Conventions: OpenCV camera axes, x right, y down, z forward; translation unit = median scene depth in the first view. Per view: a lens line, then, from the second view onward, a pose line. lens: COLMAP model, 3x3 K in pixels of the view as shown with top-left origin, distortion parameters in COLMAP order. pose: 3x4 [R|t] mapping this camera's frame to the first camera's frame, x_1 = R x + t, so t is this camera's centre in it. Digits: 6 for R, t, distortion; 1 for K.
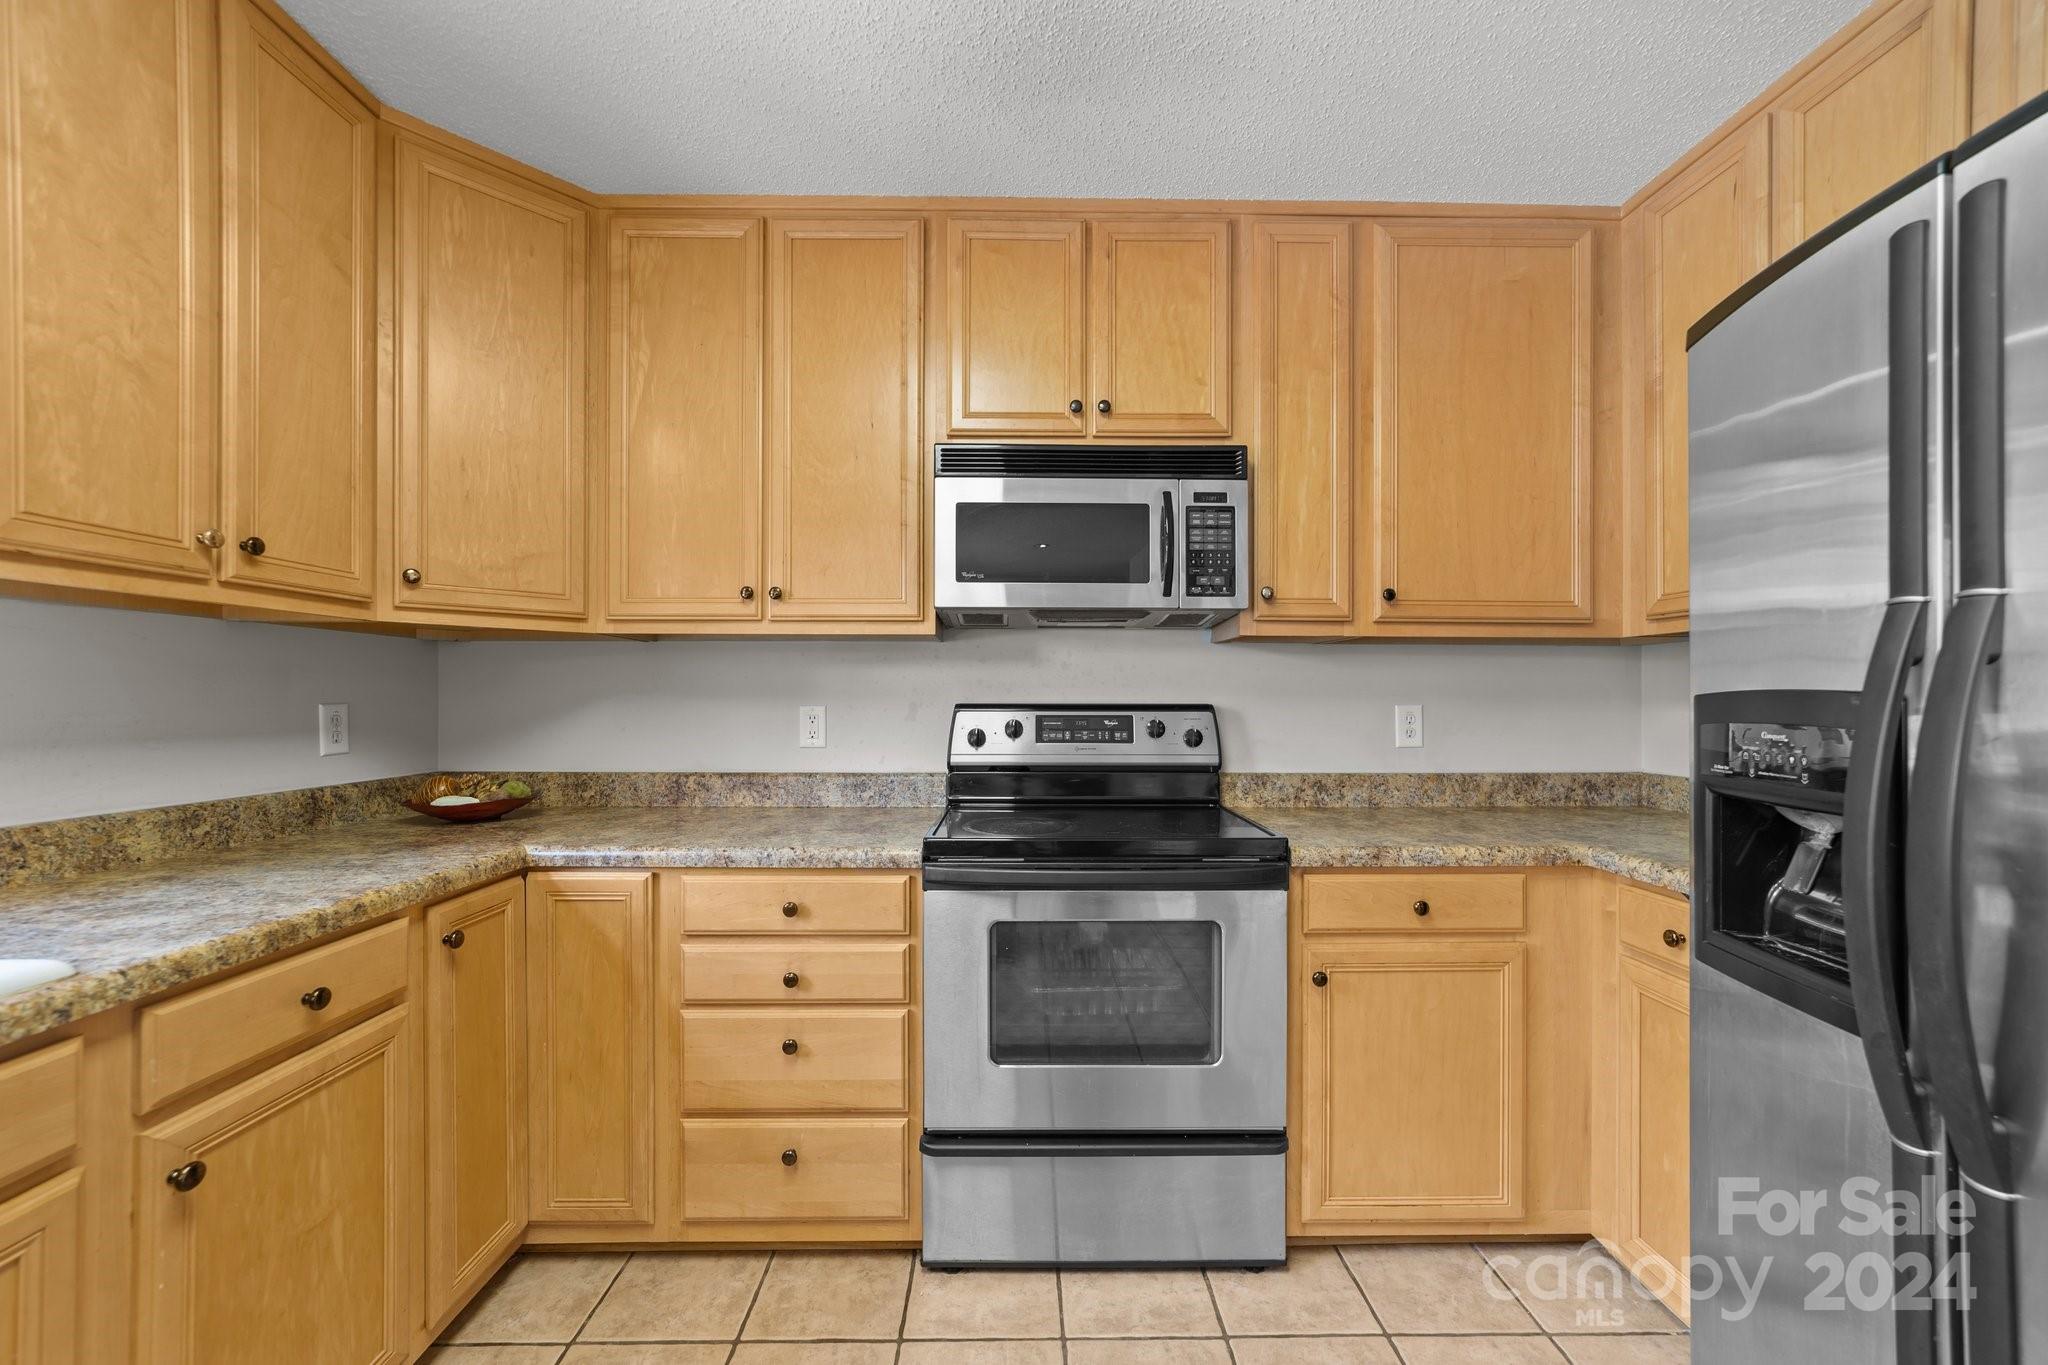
lens RADIAL K [[790.9, 0, 1021.9], [0, 790.9, 697.9], [0, 0, 1]] dist [-0.017967, 0.008428]
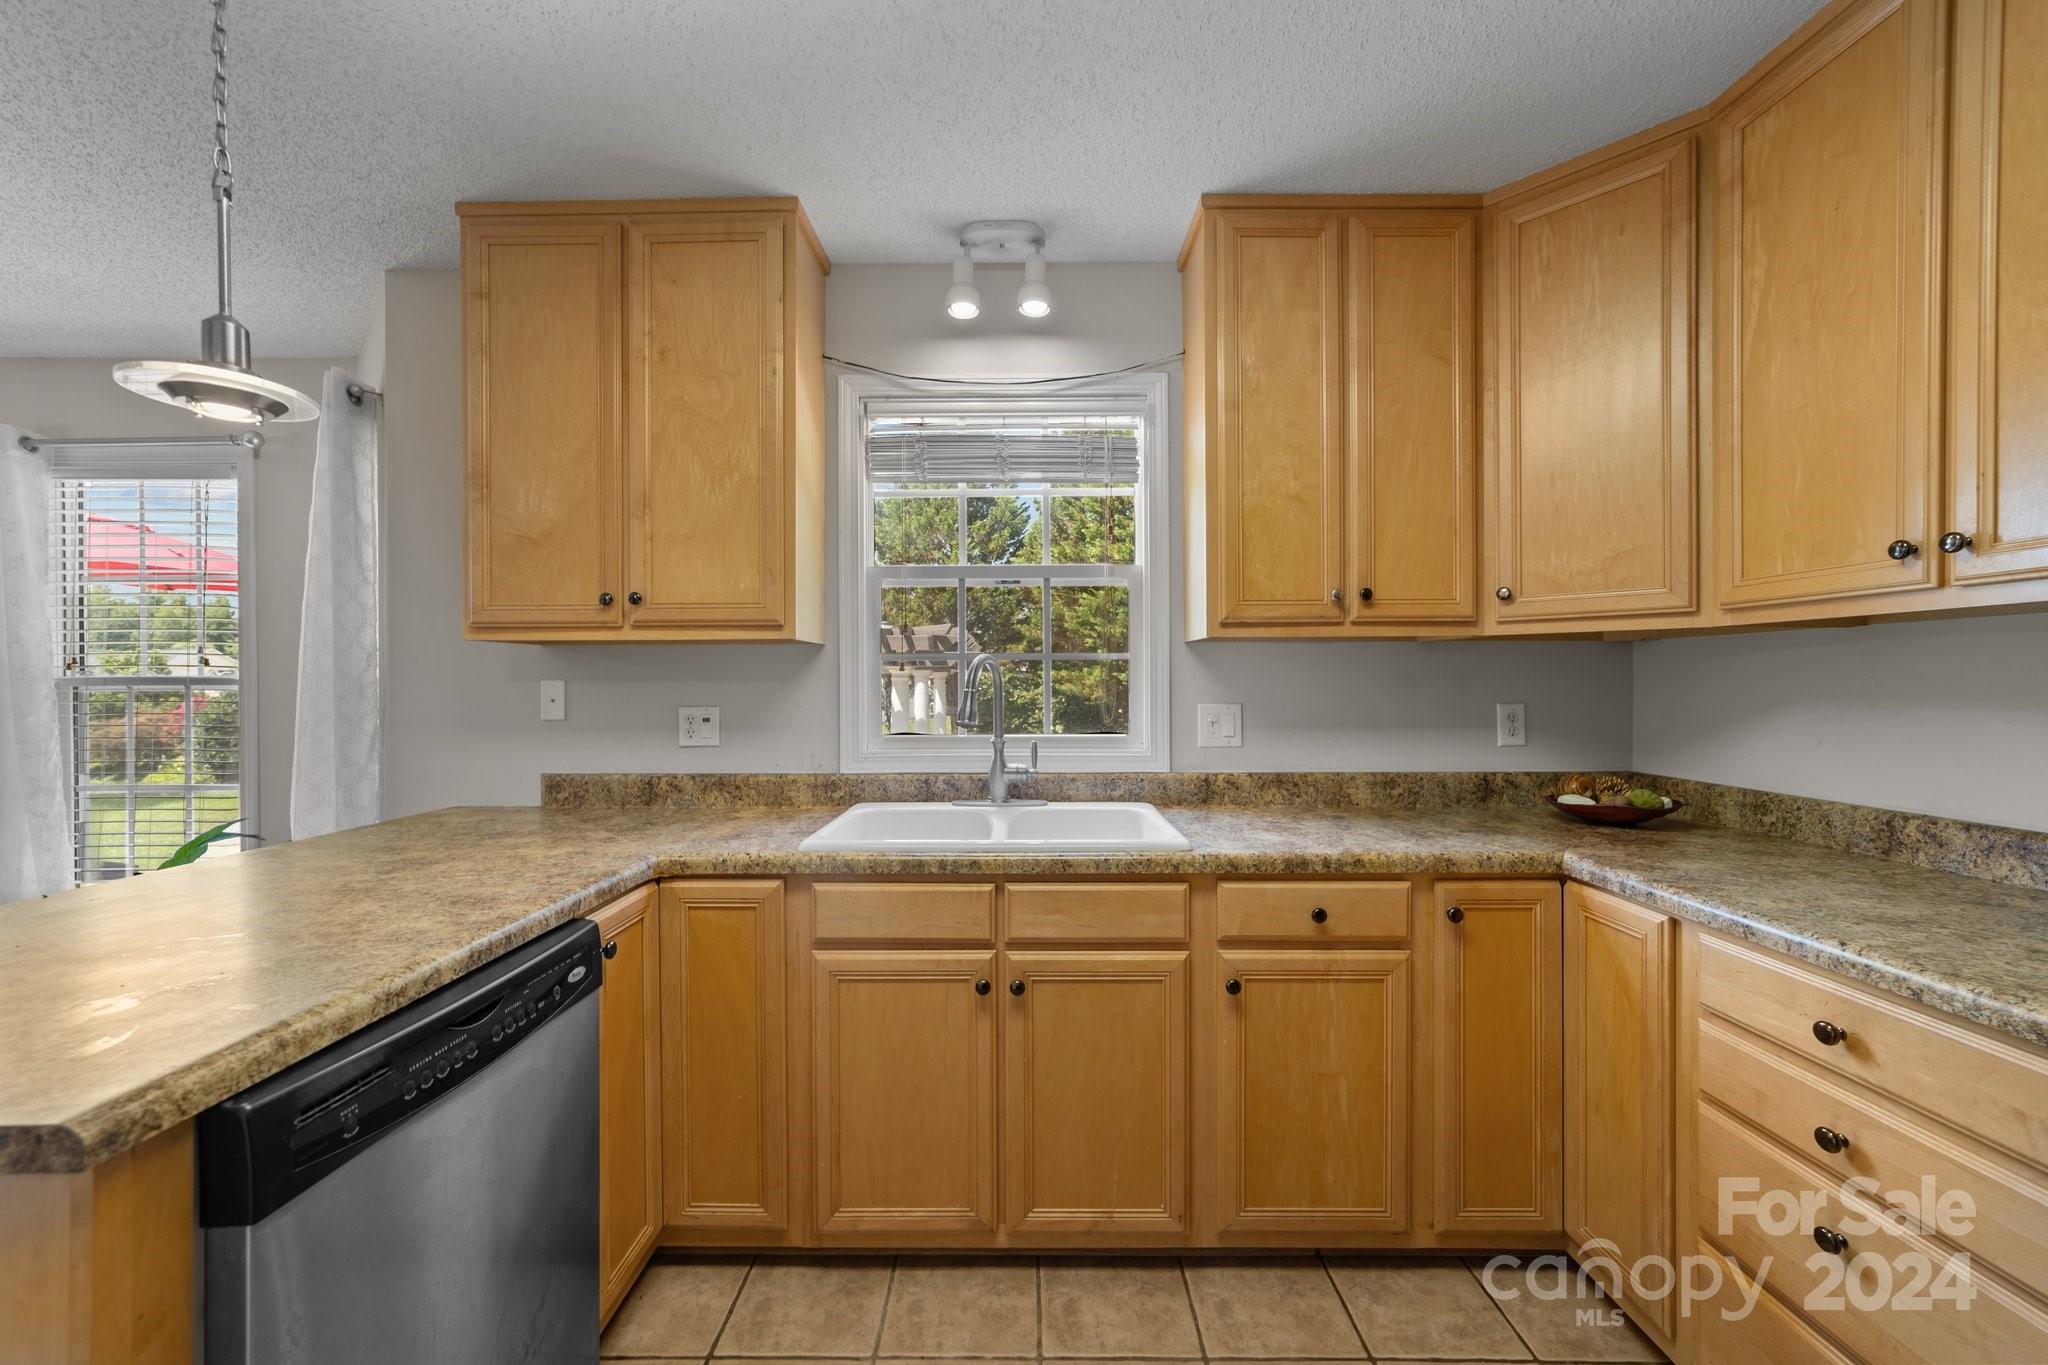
lens RADIAL K [[790.9, 0, 1020.3], [0, 790.9, 686.2], [0, 0, 1]] dist [-0.017967, 0.008428]
pose [[-0.022870, 0.003185, -0.999733, 0.353669], [0.002796, 0.999991, 0.003122, -0.026096], [0.999735, -0.002724, -0.022879, 0.312240]]
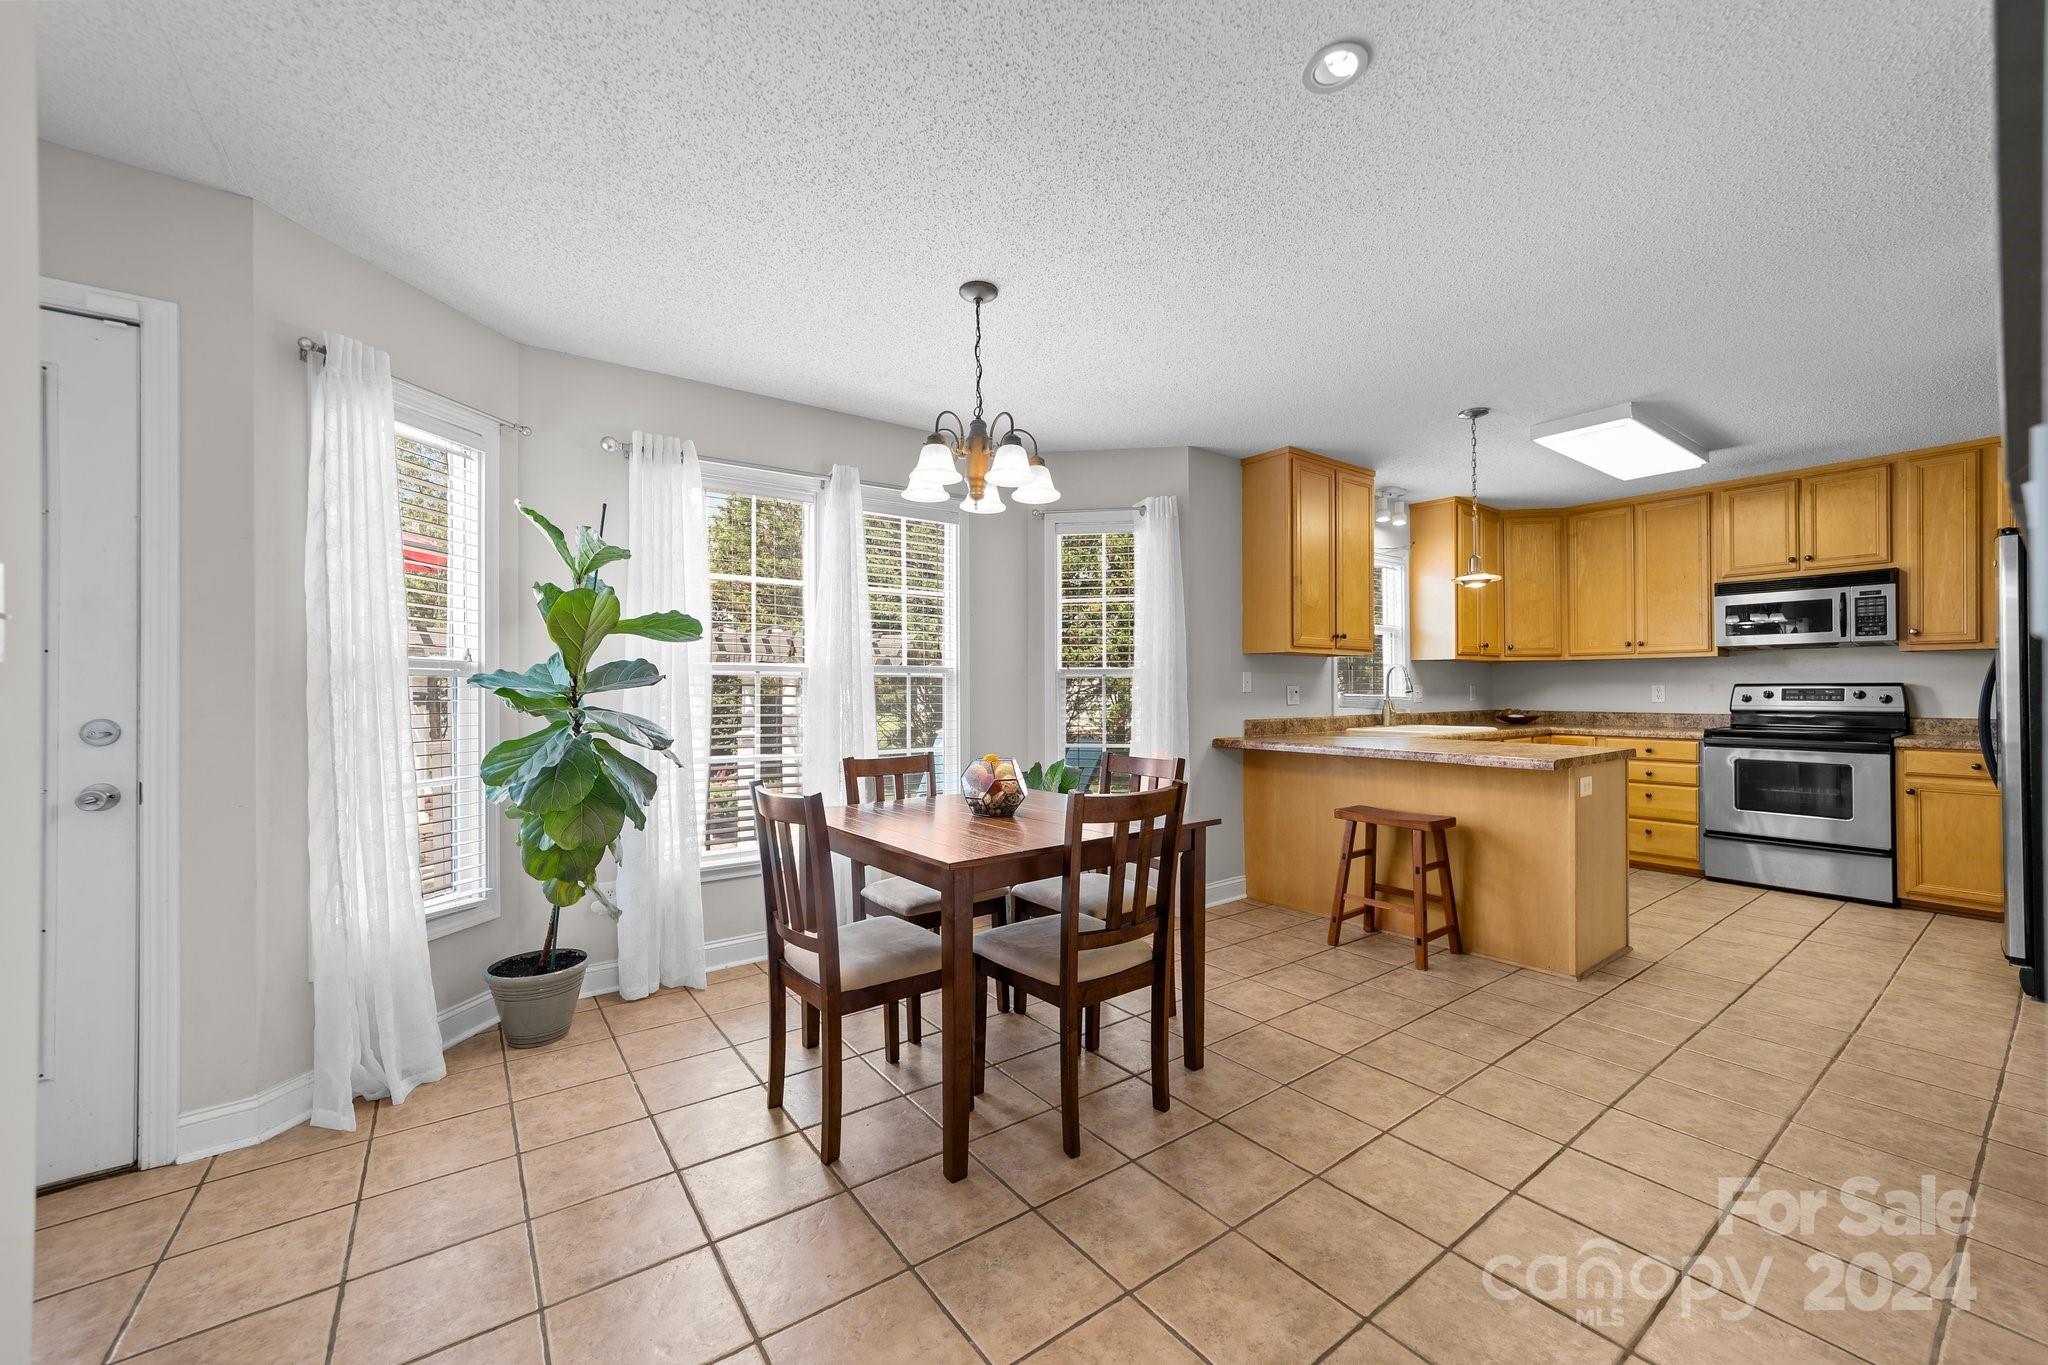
lens RADIAL K [[790.9, 0, 1016.2], [0, 790.9, 684.9], [0, 0, 1]] dist [-0.017967, 0.008428]
pose [[0.578366, -0.007620, -0.815742, 0.719656], [0.004527, 0.999971, -0.006132, 0.019334], [0.815765, -0.000146, 0.578384, -2.574076]]
